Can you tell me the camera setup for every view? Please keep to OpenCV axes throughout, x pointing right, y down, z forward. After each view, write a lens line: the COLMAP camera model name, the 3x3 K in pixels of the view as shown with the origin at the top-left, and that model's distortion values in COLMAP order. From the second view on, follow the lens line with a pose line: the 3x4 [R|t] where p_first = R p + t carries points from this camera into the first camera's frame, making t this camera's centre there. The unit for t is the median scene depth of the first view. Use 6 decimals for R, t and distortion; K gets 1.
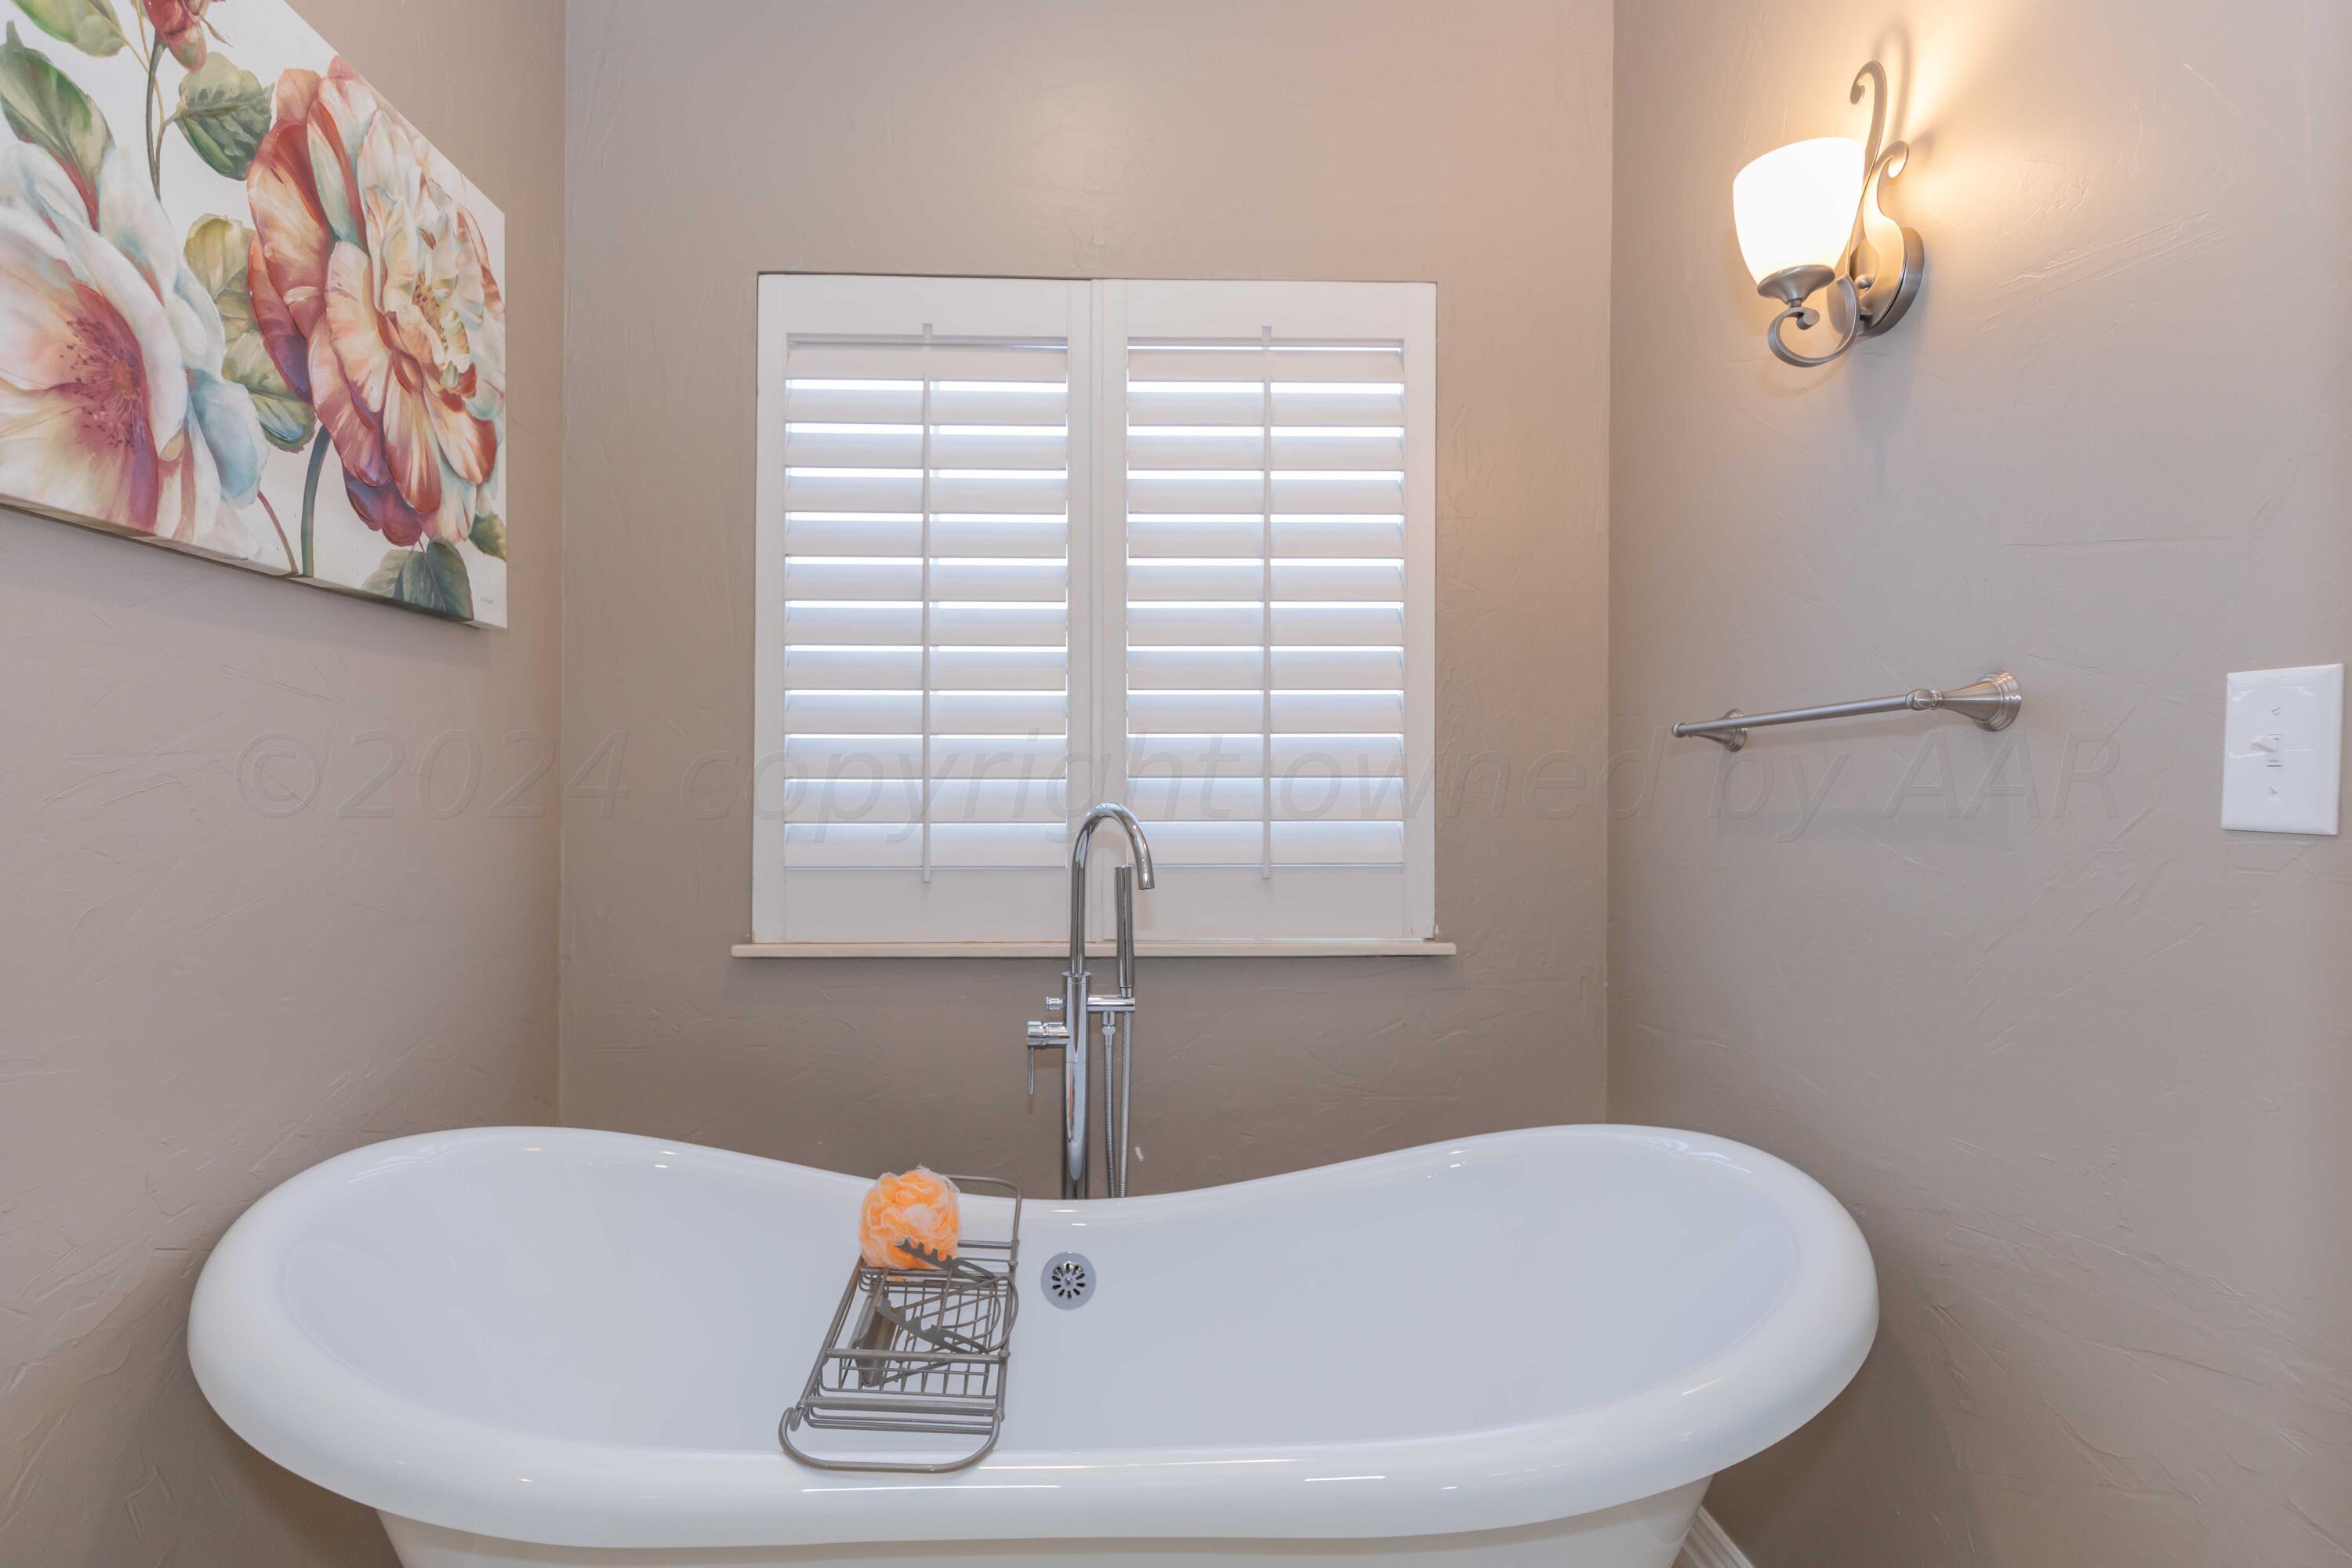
lens RADIAL K [[1100.8, 0, 1129.7], [0, 1100.8, 814.3], [0, 0, 1]] dist [-0.005308, 0.000592]
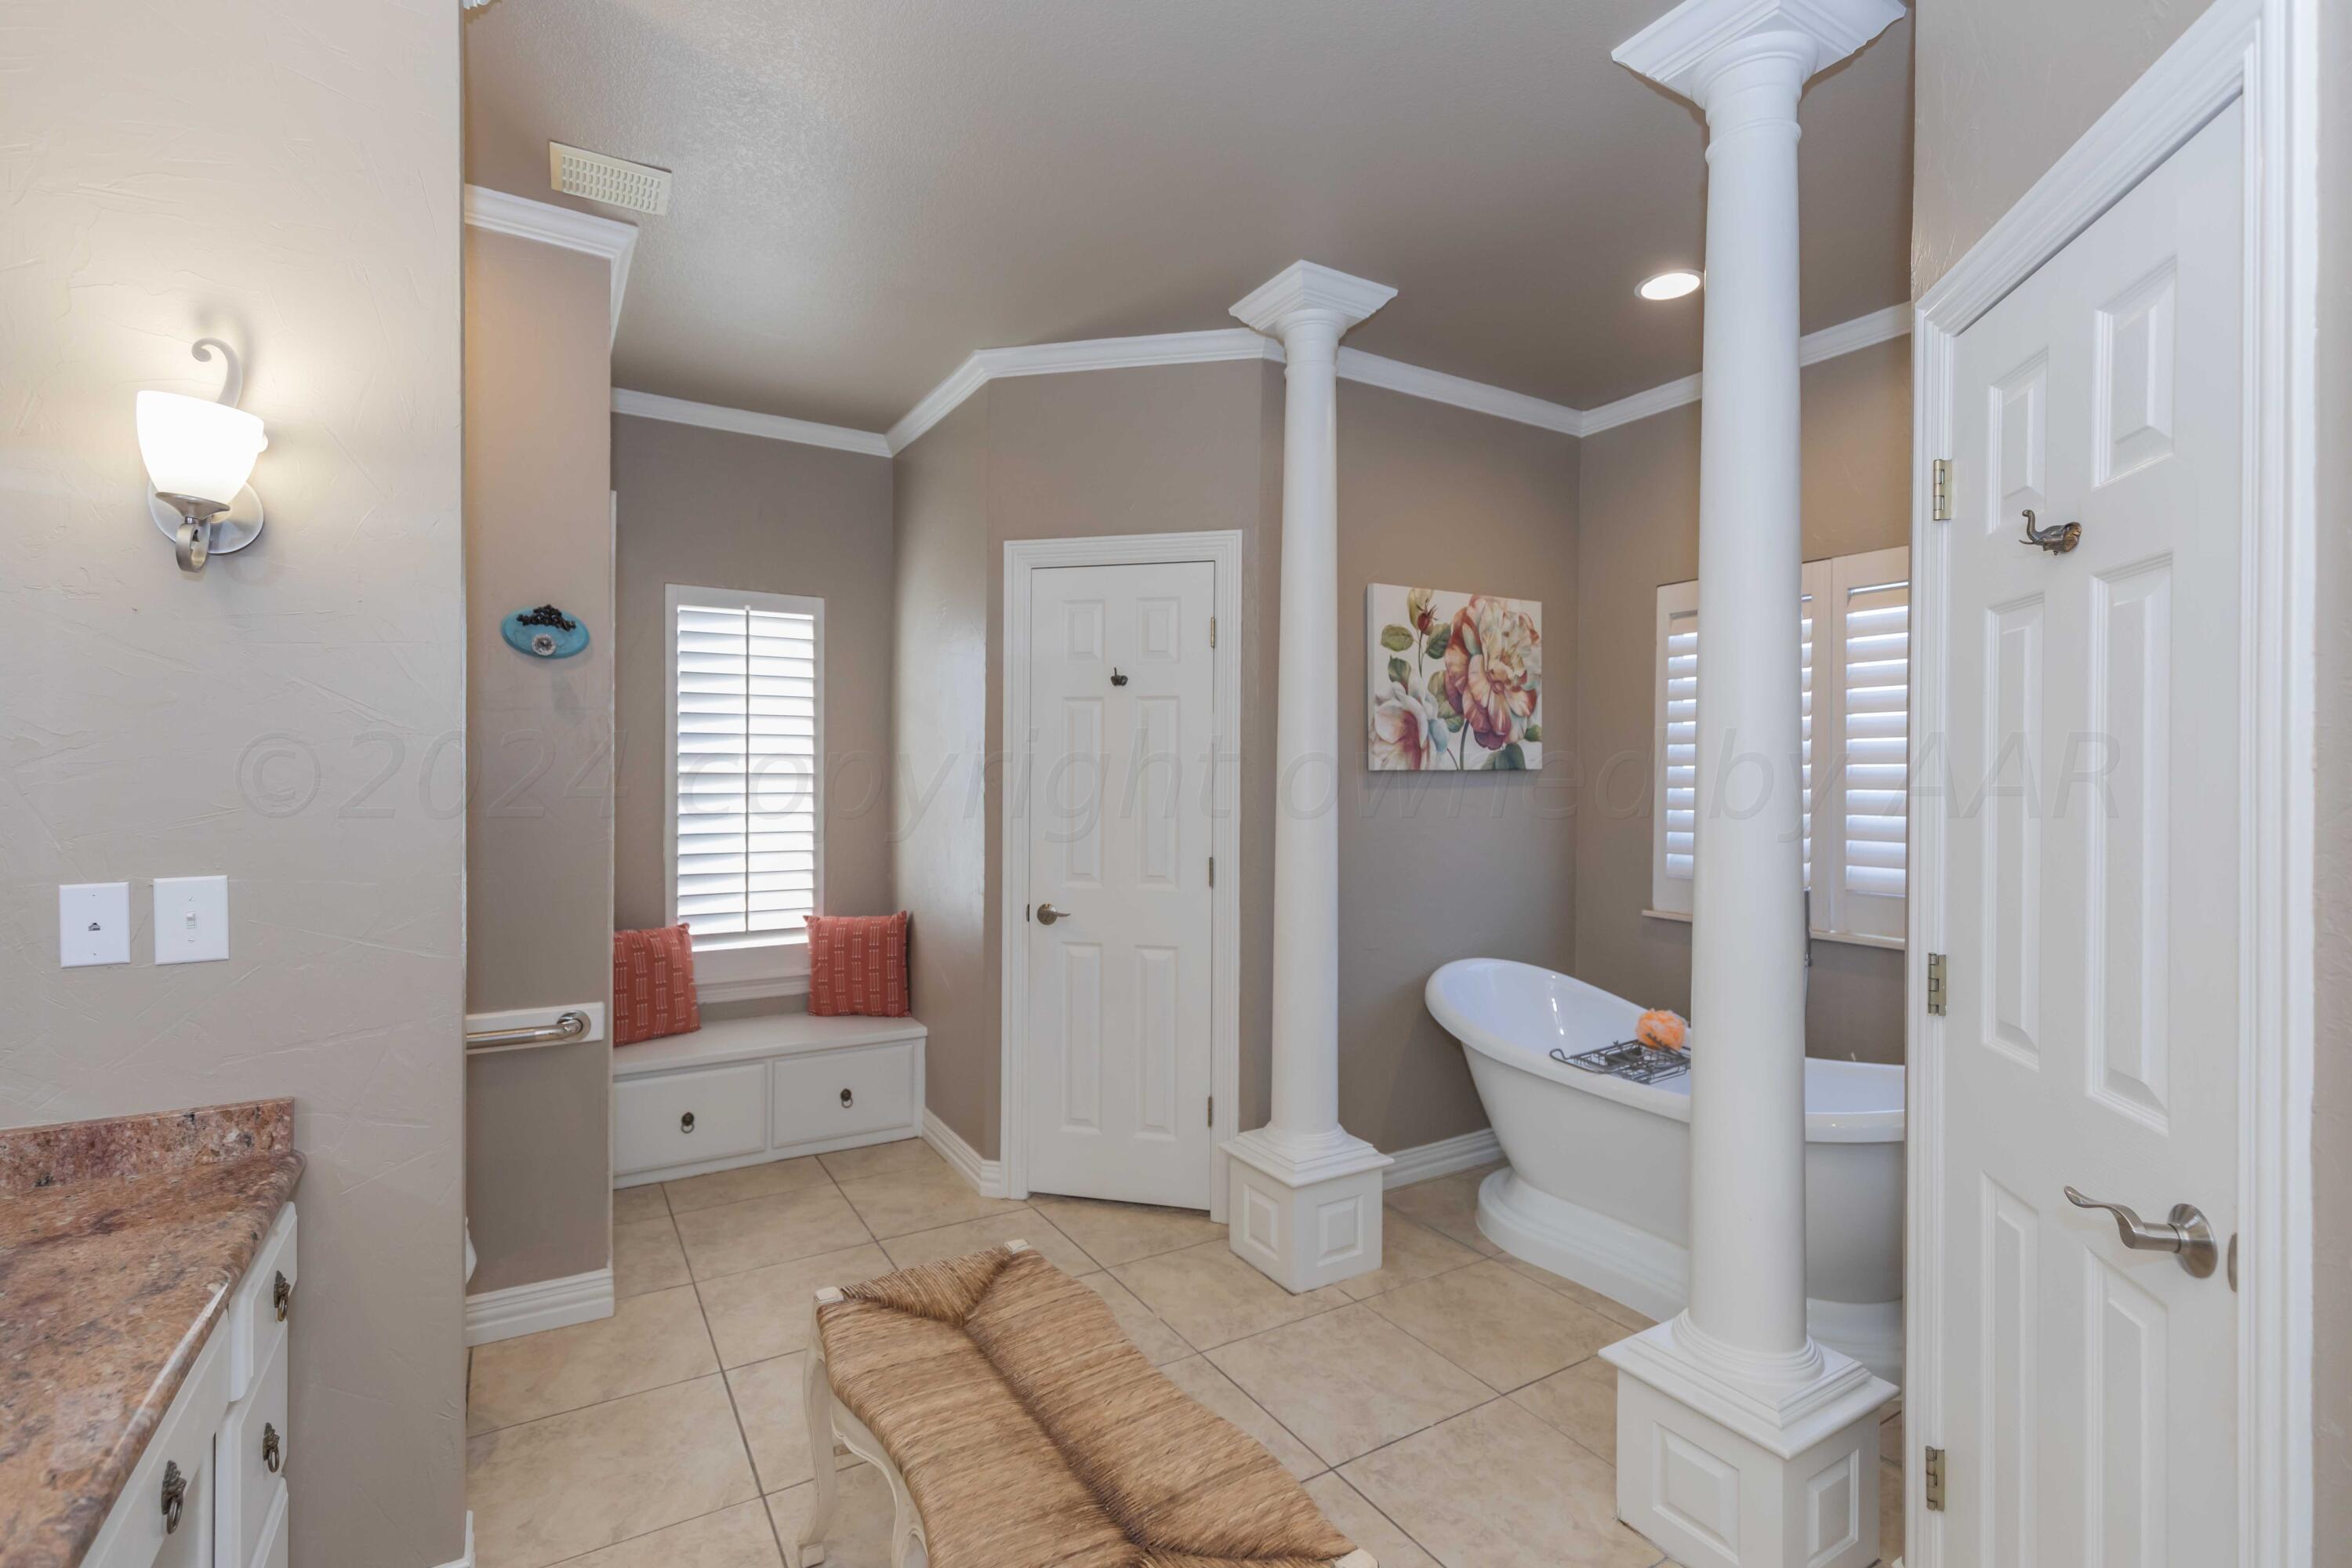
lens RADIAL K [[1063.9, 0, 1188.7], [0, 1063.9, 774.2], [0, 0, 1]] dist [0.006303, -0.001410]
pose [[0.515358, -0.005985, -0.856954, 1.393343], [-0.012918, 0.999808, -0.014752, -0.146935], [0.856877, 0.018673, 0.515182, -1.179595]]
